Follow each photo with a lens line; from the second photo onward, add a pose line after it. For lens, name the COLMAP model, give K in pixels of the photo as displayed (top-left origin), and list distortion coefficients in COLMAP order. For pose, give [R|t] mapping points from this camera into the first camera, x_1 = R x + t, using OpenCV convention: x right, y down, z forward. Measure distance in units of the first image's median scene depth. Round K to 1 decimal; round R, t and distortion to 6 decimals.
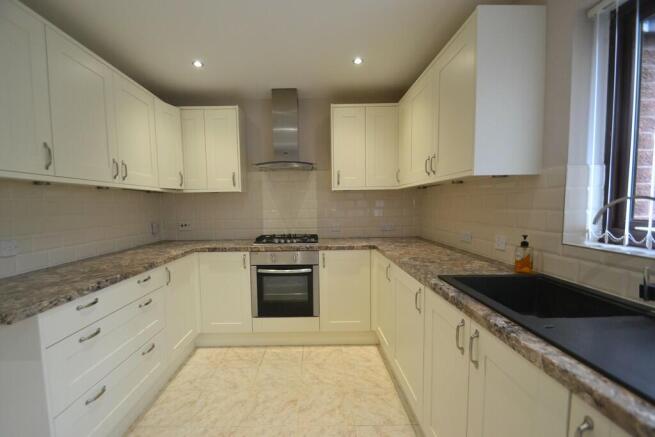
lens RADIAL K [[292.5, 0, 314.7], [0, 292.5, 226.0], [0, 0, 1]] dist [0.015685, -0.002675]
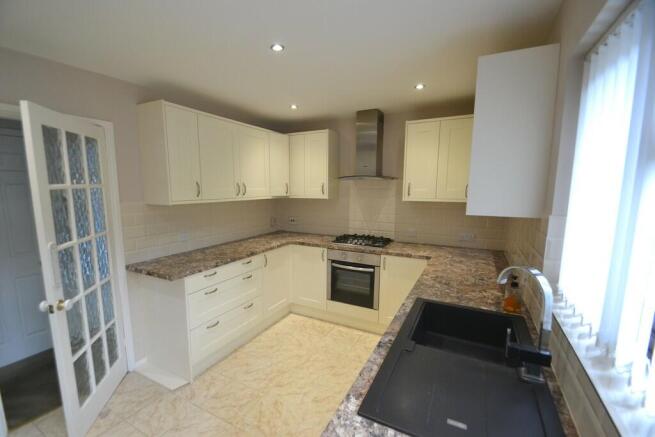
lens RADIAL K [[292.5, 0, 317.0], [0, 292.5, 226.6], [0, 0, 1]] dist [0.015685, -0.002675]
pose [[0.880836, 0.084347, -0.465848, 0.323925], [-0.051560, 0.995239, 0.082710, -0.109449], [0.470606, -0.048835, 0.880991, -0.133885]]
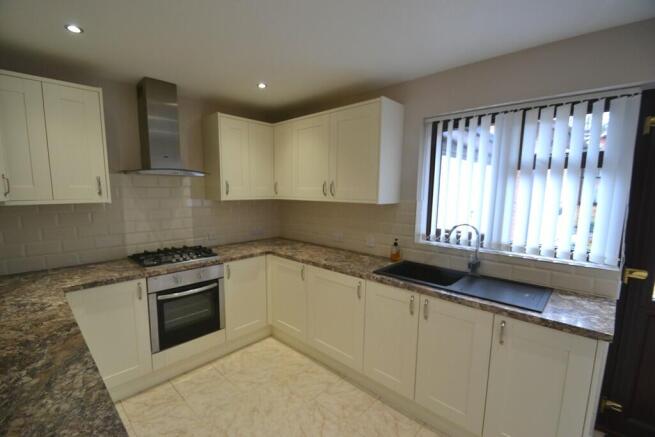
lens RADIAL K [[292.5, 0, 315.6], [0, 292.5, 225.1], [0, 0, 1]] dist [0.015685, -0.002675]
pose [[0.701051, -0.067951, 0.709867, -0.468506], [0.032755, 0.997467, 0.063133, -0.098147], [-0.712359, -0.021008, 0.701501, 0.080257]]
